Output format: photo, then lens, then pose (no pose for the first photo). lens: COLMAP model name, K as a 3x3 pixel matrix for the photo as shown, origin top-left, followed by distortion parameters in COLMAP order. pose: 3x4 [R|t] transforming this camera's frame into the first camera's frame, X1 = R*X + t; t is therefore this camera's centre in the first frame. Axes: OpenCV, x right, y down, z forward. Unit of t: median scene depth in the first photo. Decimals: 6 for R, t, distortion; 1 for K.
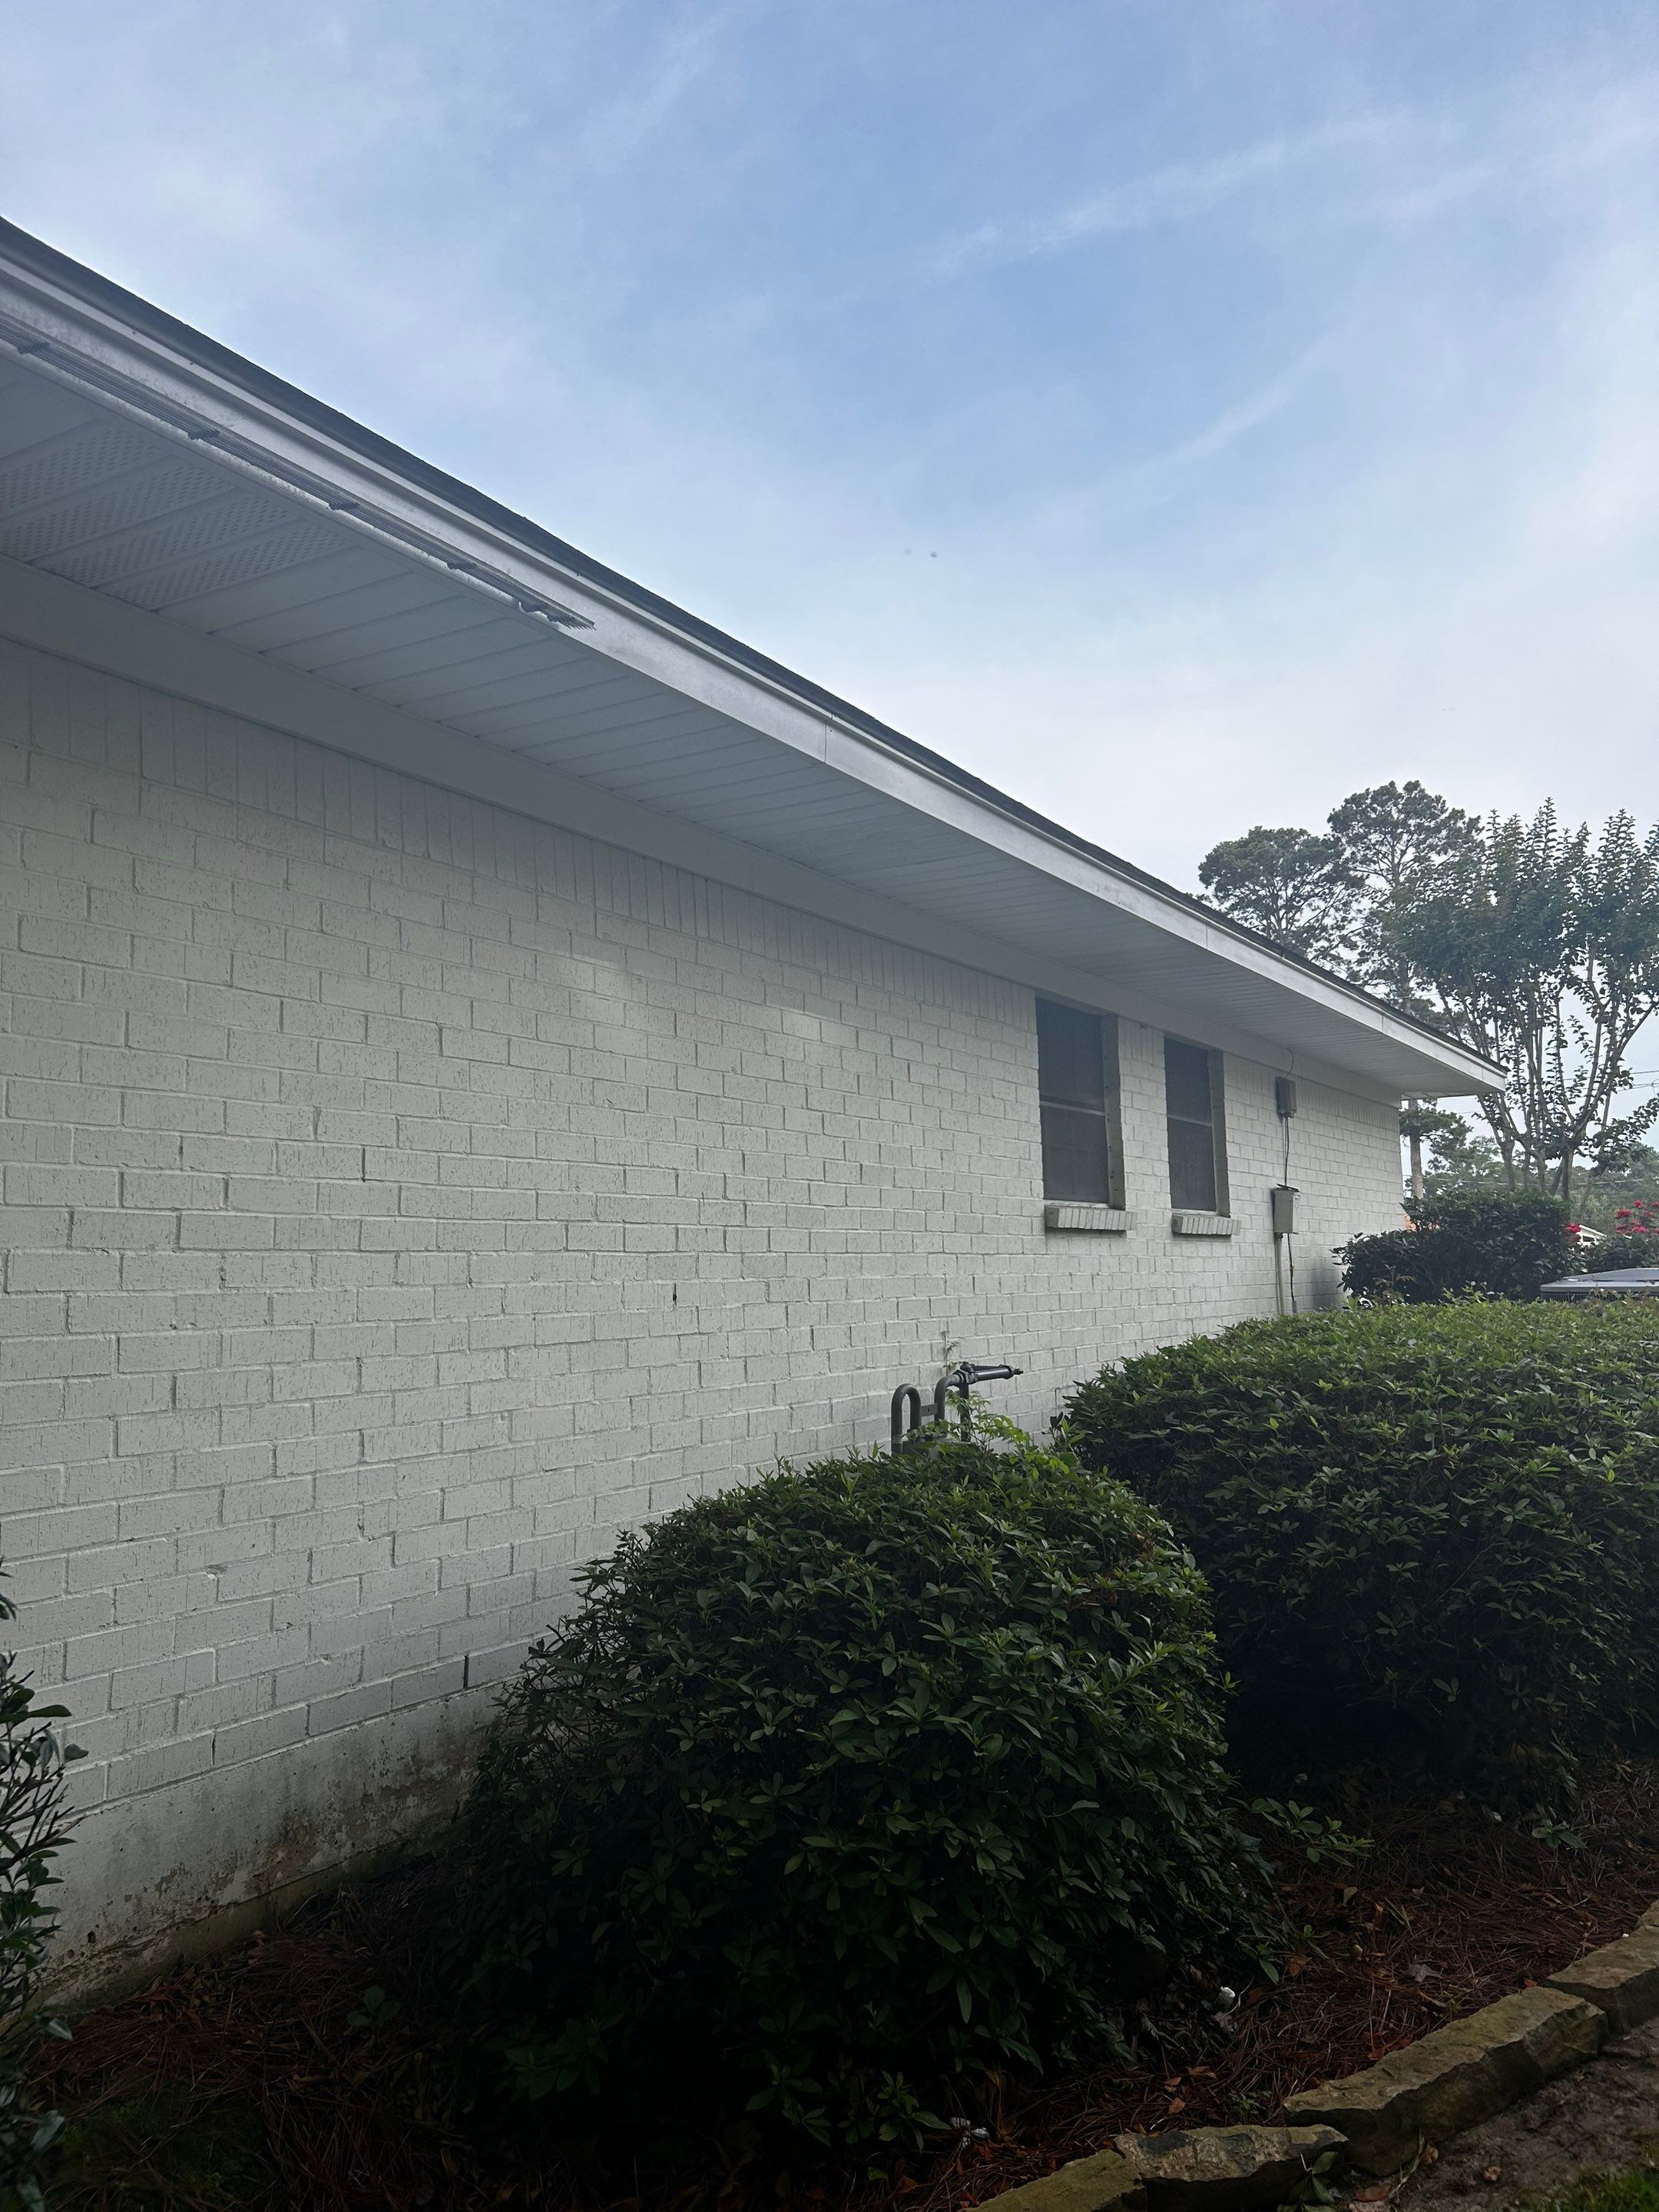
lens RADIAL K [[1712.4, 0, 829.5], [0, 1712.4, 1106.0], [0, 0, 1]] dist [0.012909, 0.001090]
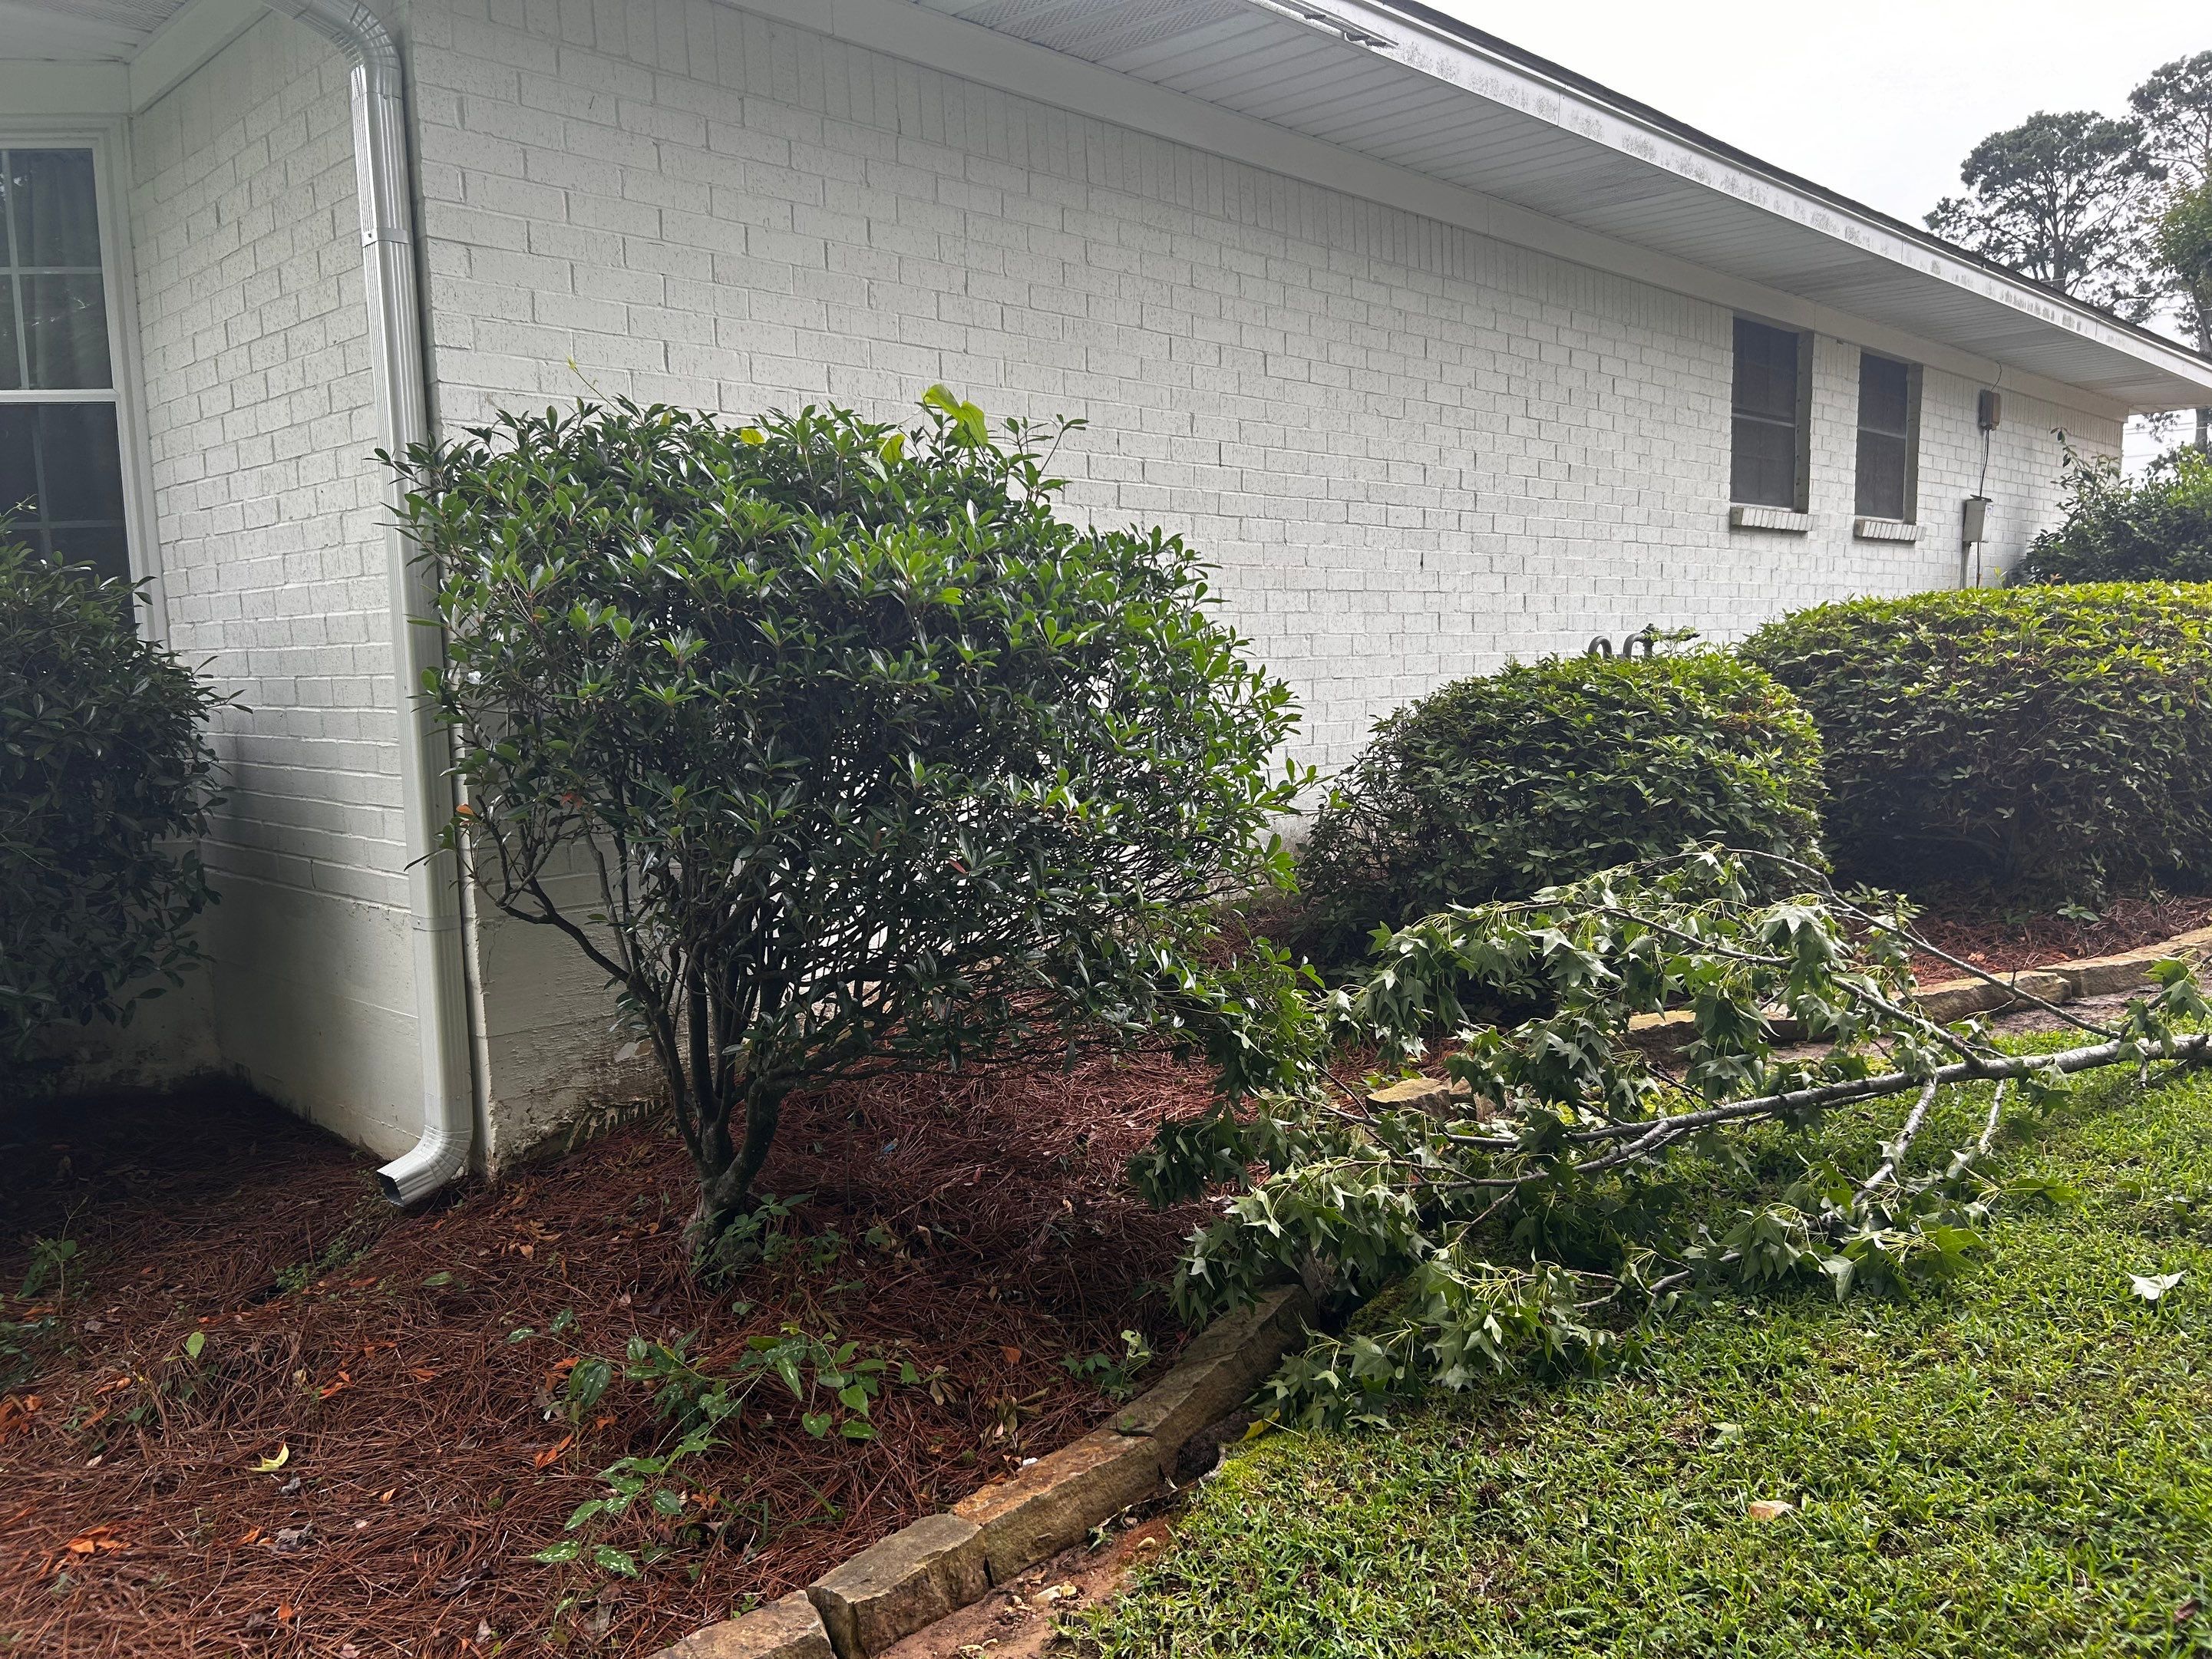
lens RADIAL K [[1673.5, 0, 1046.3], [0, 1673.5, 877.9], [0, 0, 1]] dist [-0.008361, -0.012092]
pose [[0.964790, 0.035080, -0.260671, -0.018477], [0.028491, 0.971295, 0.236165, 0.025473], [0.261474, -0.235276, 0.936096, -0.254652]]
